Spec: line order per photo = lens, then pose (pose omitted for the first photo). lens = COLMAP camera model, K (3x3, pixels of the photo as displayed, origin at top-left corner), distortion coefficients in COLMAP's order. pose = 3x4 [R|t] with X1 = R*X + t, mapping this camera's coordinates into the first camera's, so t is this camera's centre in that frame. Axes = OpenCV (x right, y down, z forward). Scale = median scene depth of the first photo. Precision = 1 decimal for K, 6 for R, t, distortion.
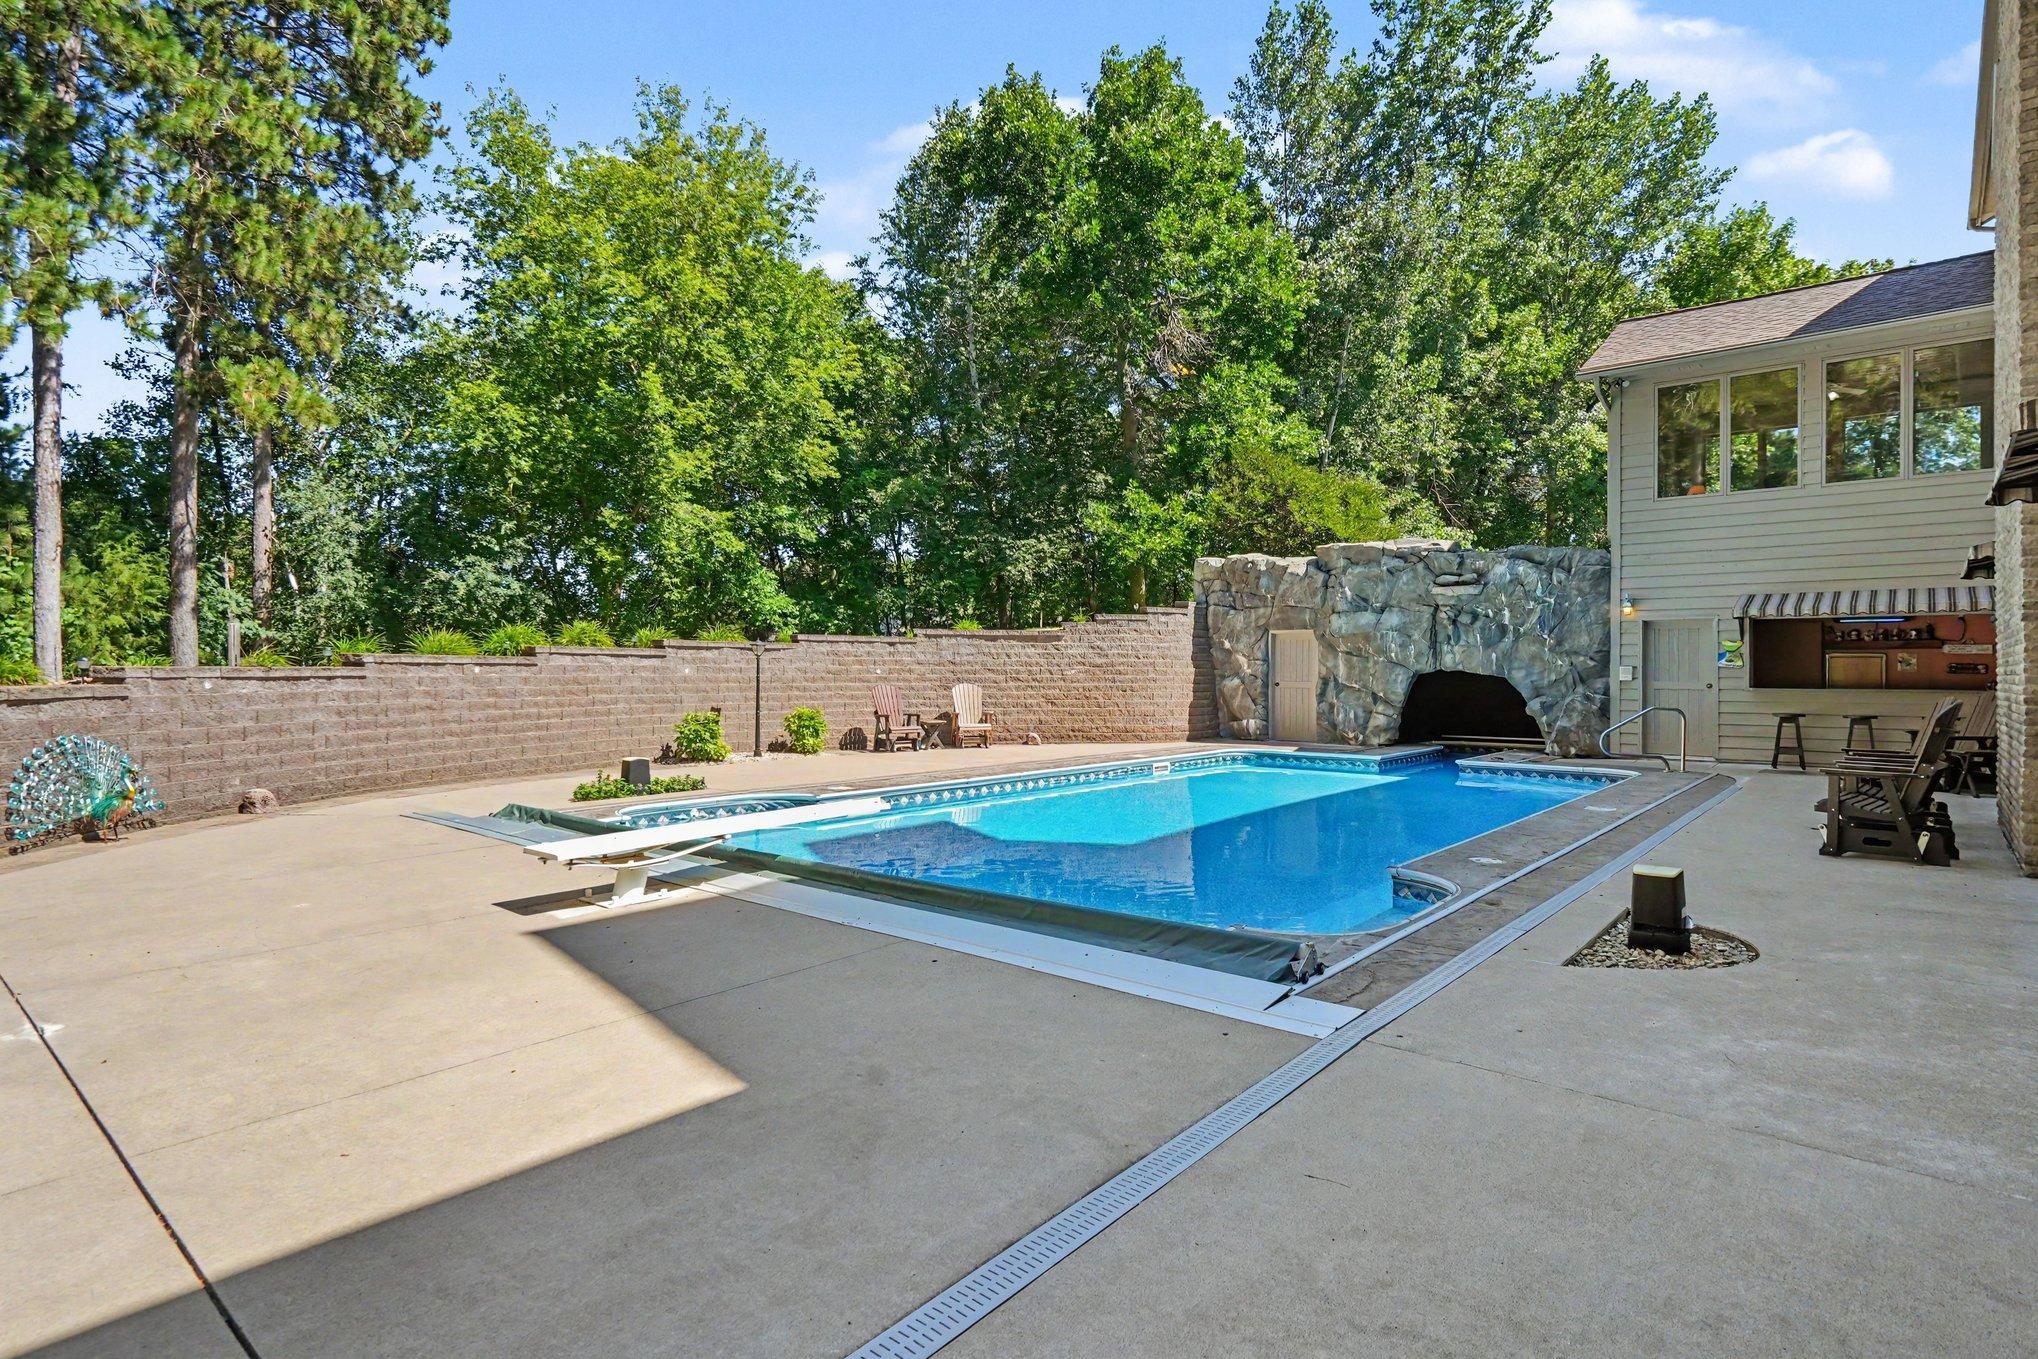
lens RADIAL K [[1091.9, 0, 1004.6], [0, 1091.9, 674.0], [0, 0, 1]] dist [0.024367, -0.001443]
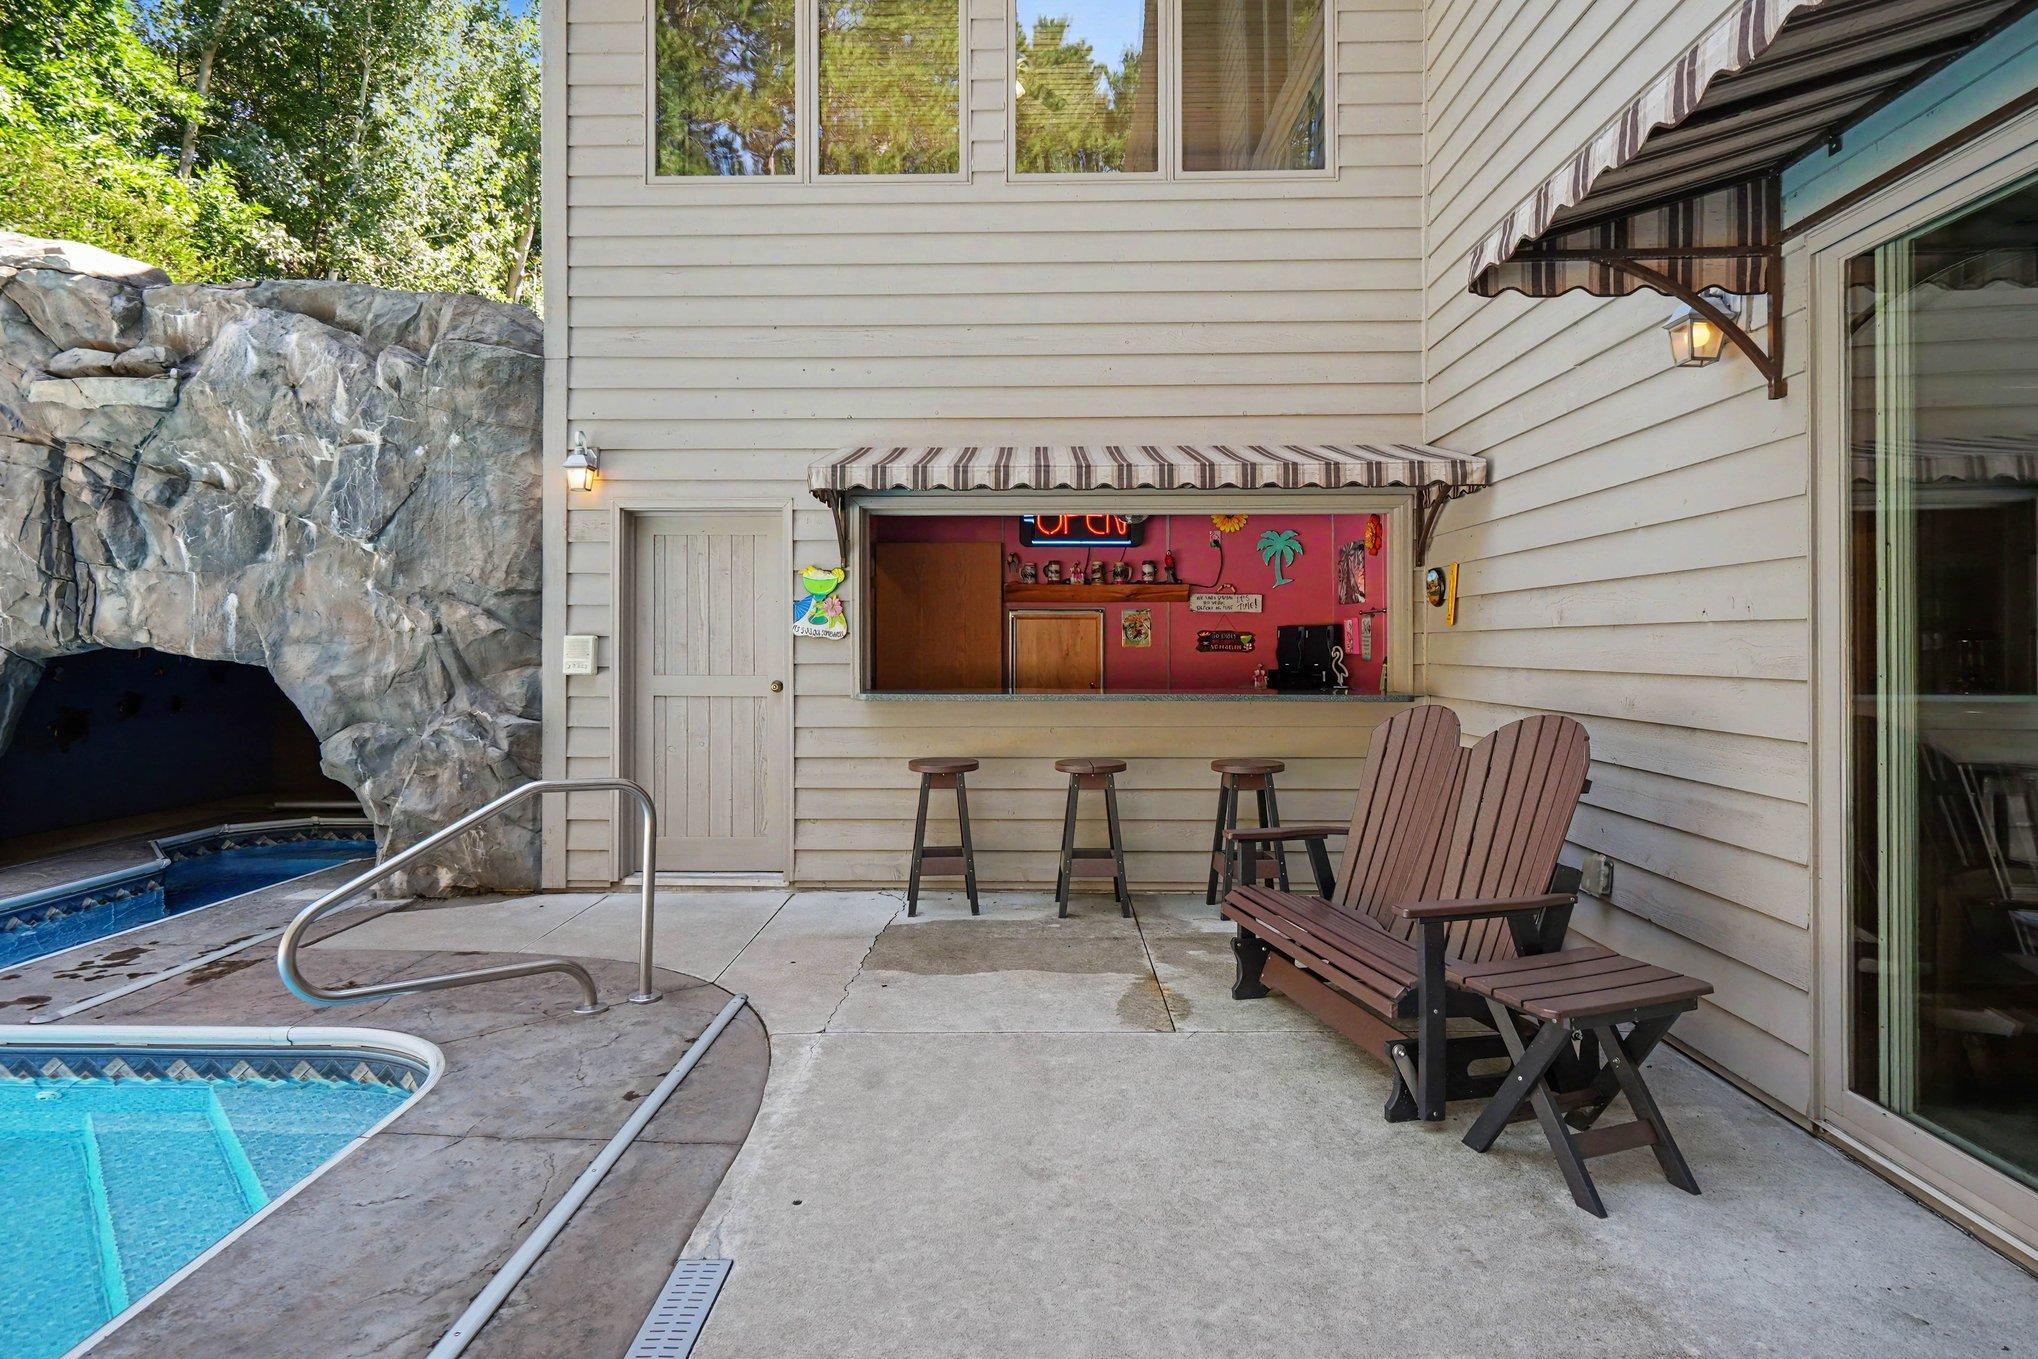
lens RADIAL K [[1091.9, 0, 999.4], [0, 1091.9, 657.3], [0, 0, 1]] dist [0.024367, -0.001443]
pose [[0.788355, -0.006941, 0.615181, 0.446165], [0.002316, 0.999963, 0.008314, -0.002317], [-0.615216, -0.005130, 0.788342, 0.624808]]
